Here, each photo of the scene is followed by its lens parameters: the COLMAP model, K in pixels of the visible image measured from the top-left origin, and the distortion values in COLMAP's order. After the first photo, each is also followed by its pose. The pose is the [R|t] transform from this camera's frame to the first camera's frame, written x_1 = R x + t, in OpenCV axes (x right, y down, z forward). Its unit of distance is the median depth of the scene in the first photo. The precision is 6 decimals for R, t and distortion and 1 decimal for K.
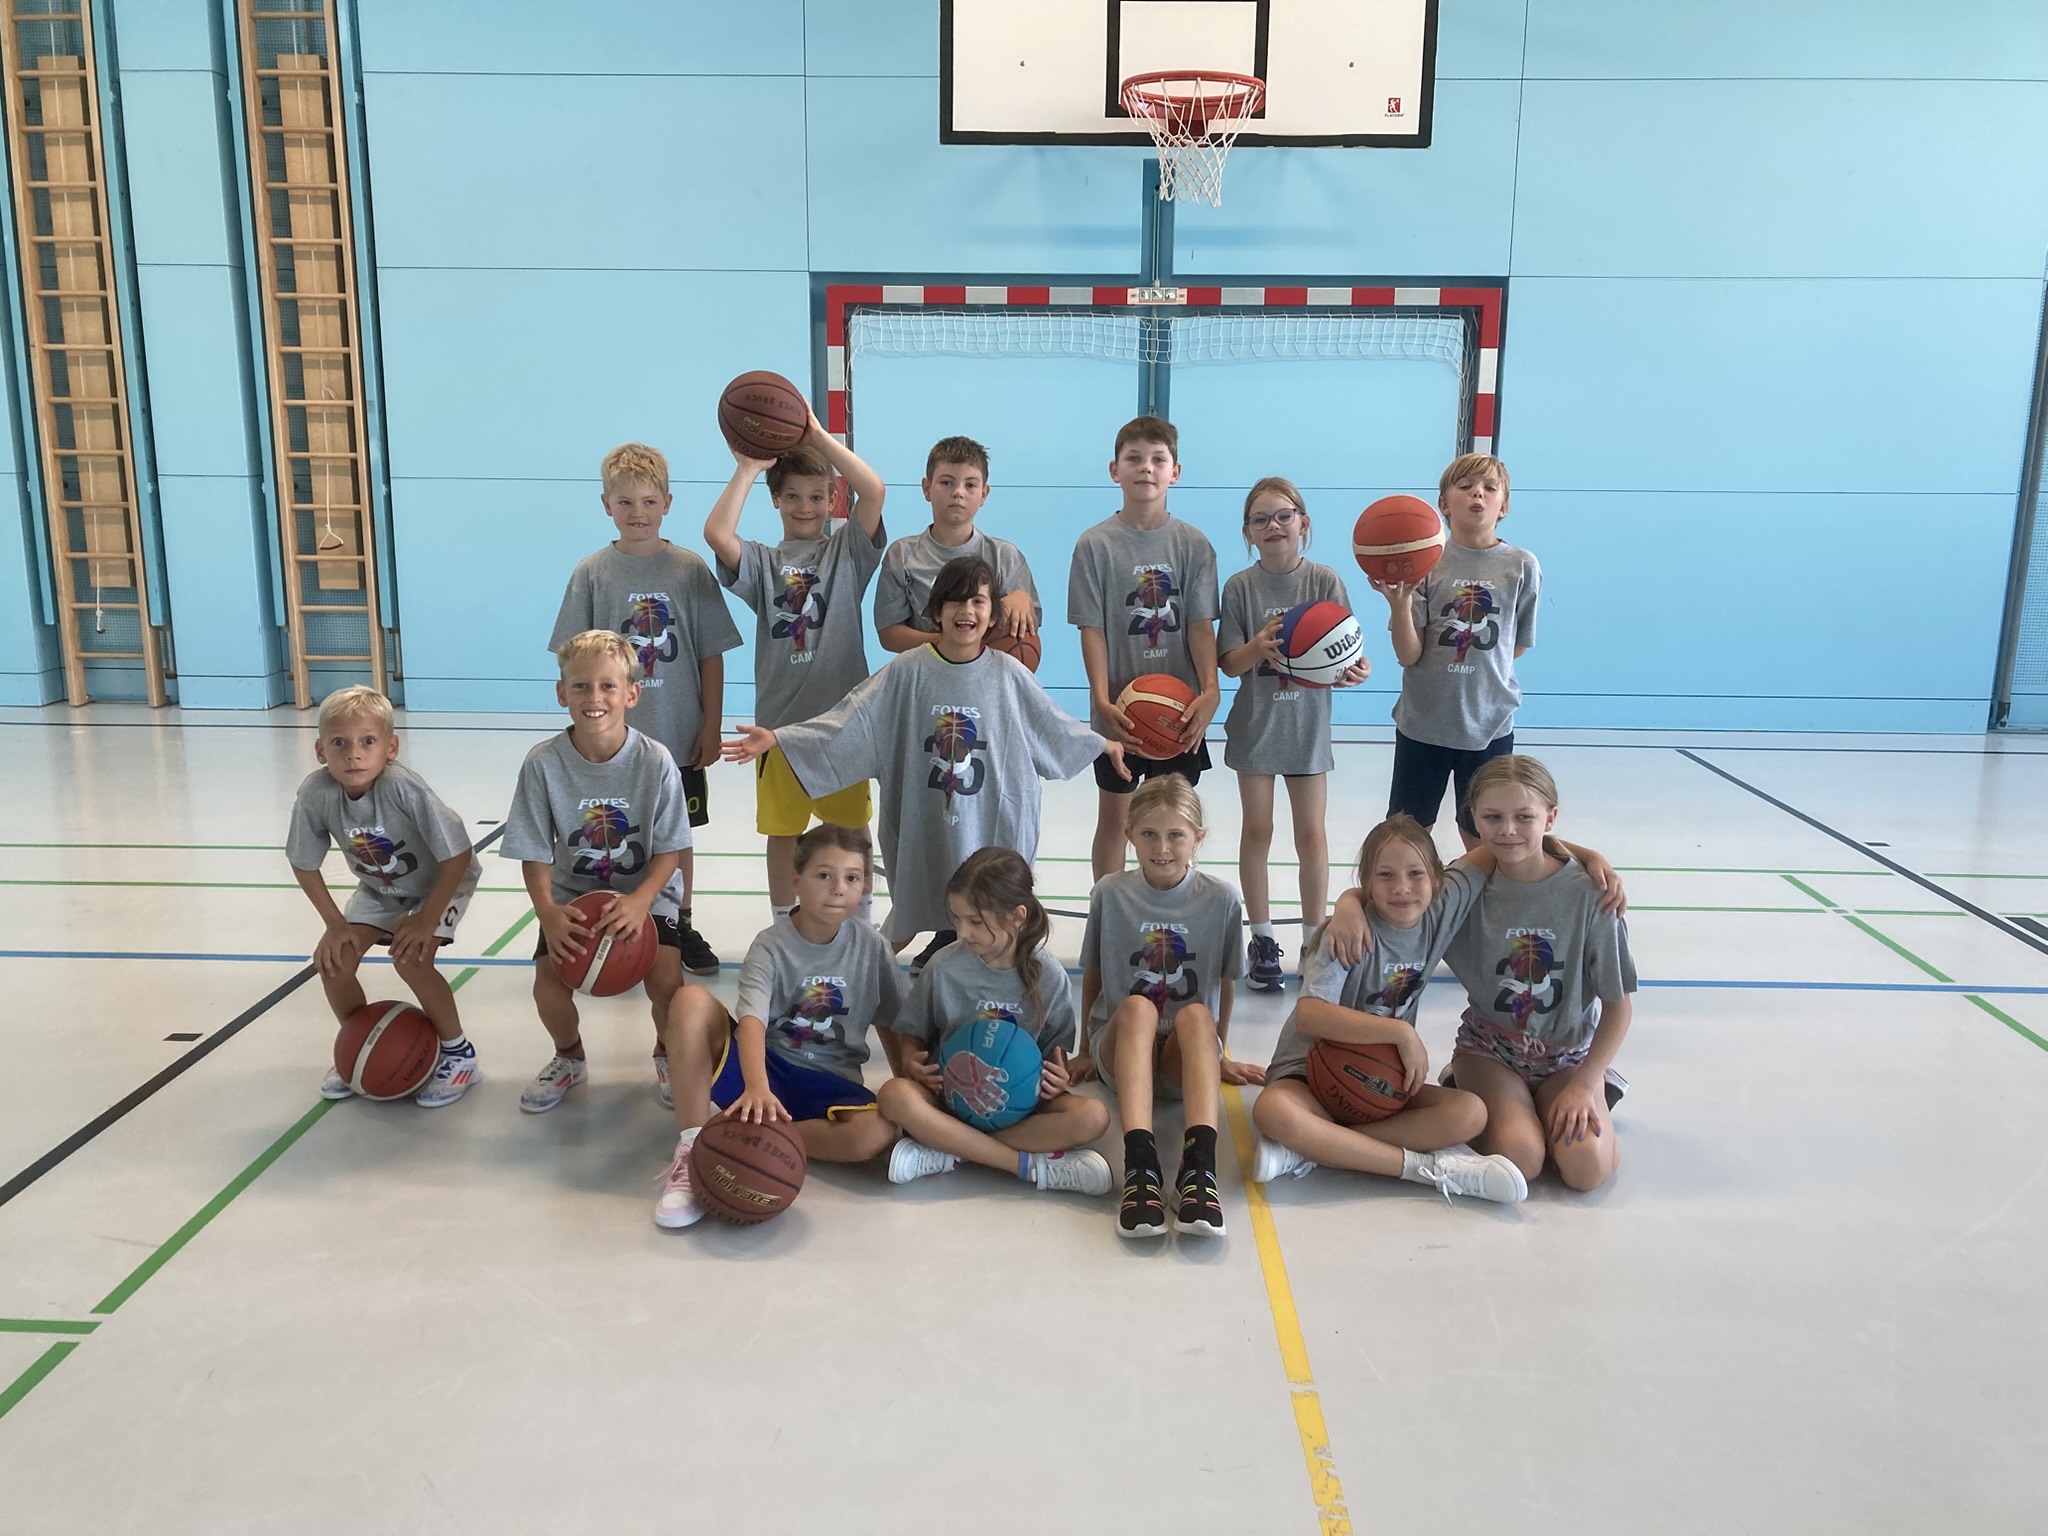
lens RADIAL K [[1676.0, 0, 1029.9], [0, 1676.0, 775.6], [0, 0, 1]] dist [0.026758, -0.008080]
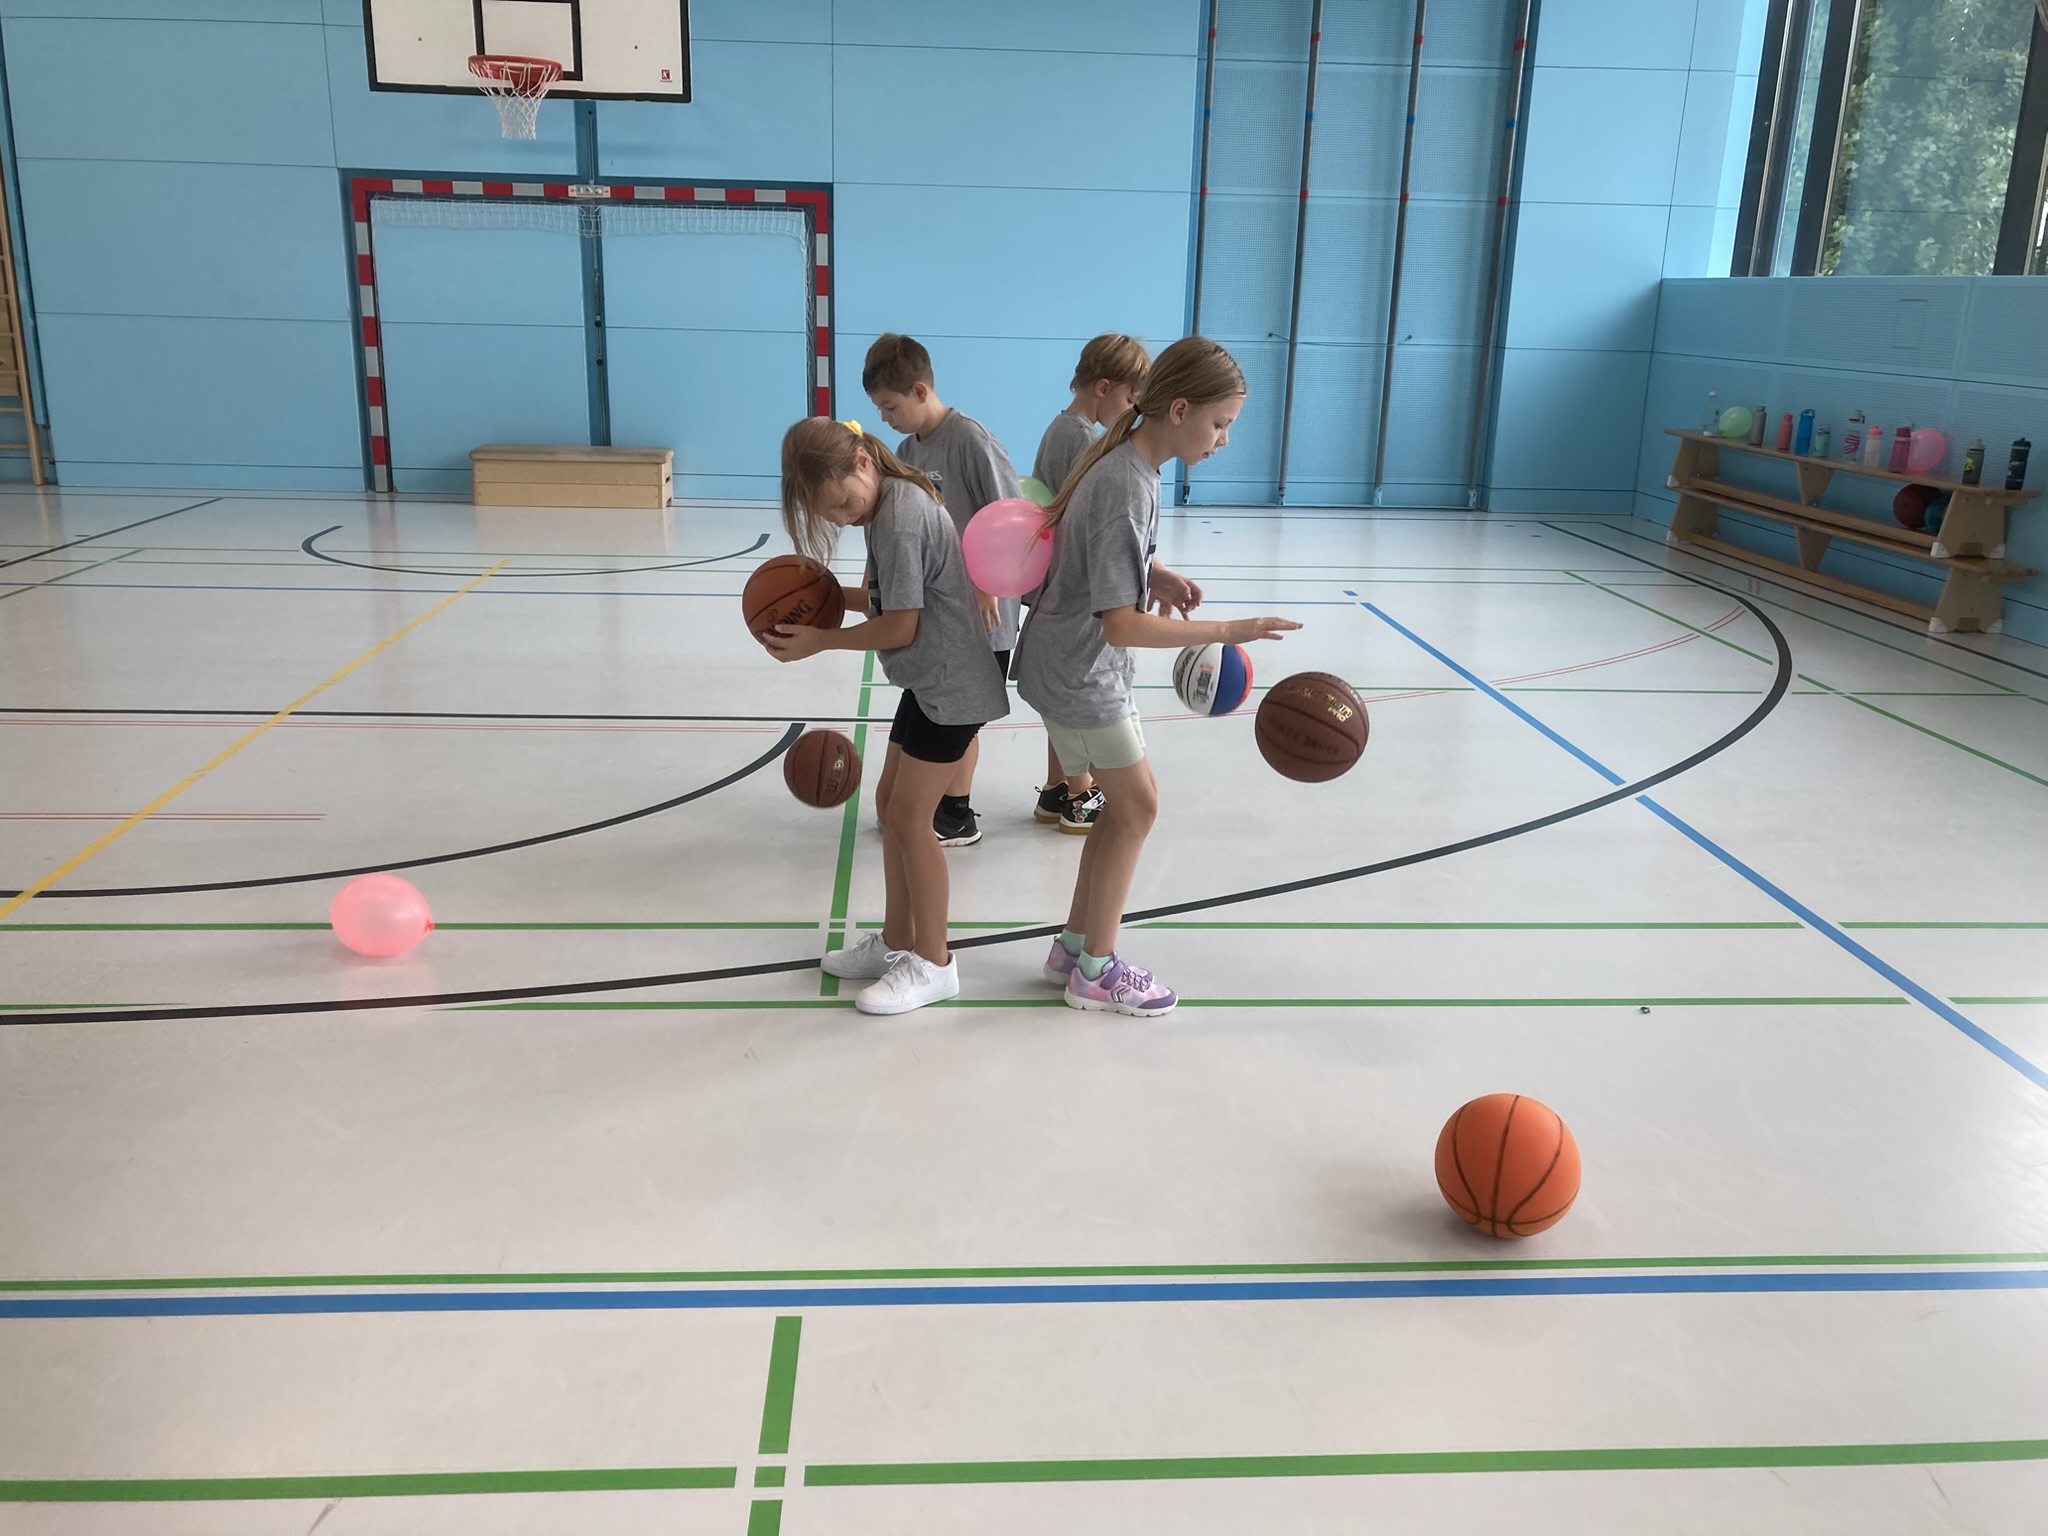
lens RADIAL K [[1676.0, 0, 992.3], [0, 1676.0, 776.4], [0, 0, 1]] dist [0.026758, -0.008080]
pose [[0.997477, -0.007612, 0.070574, 0.312384], [0.002553, 0.997437, 0.071502, 0.108143], [-0.070938, -0.071142, 0.994941, -0.479914]]
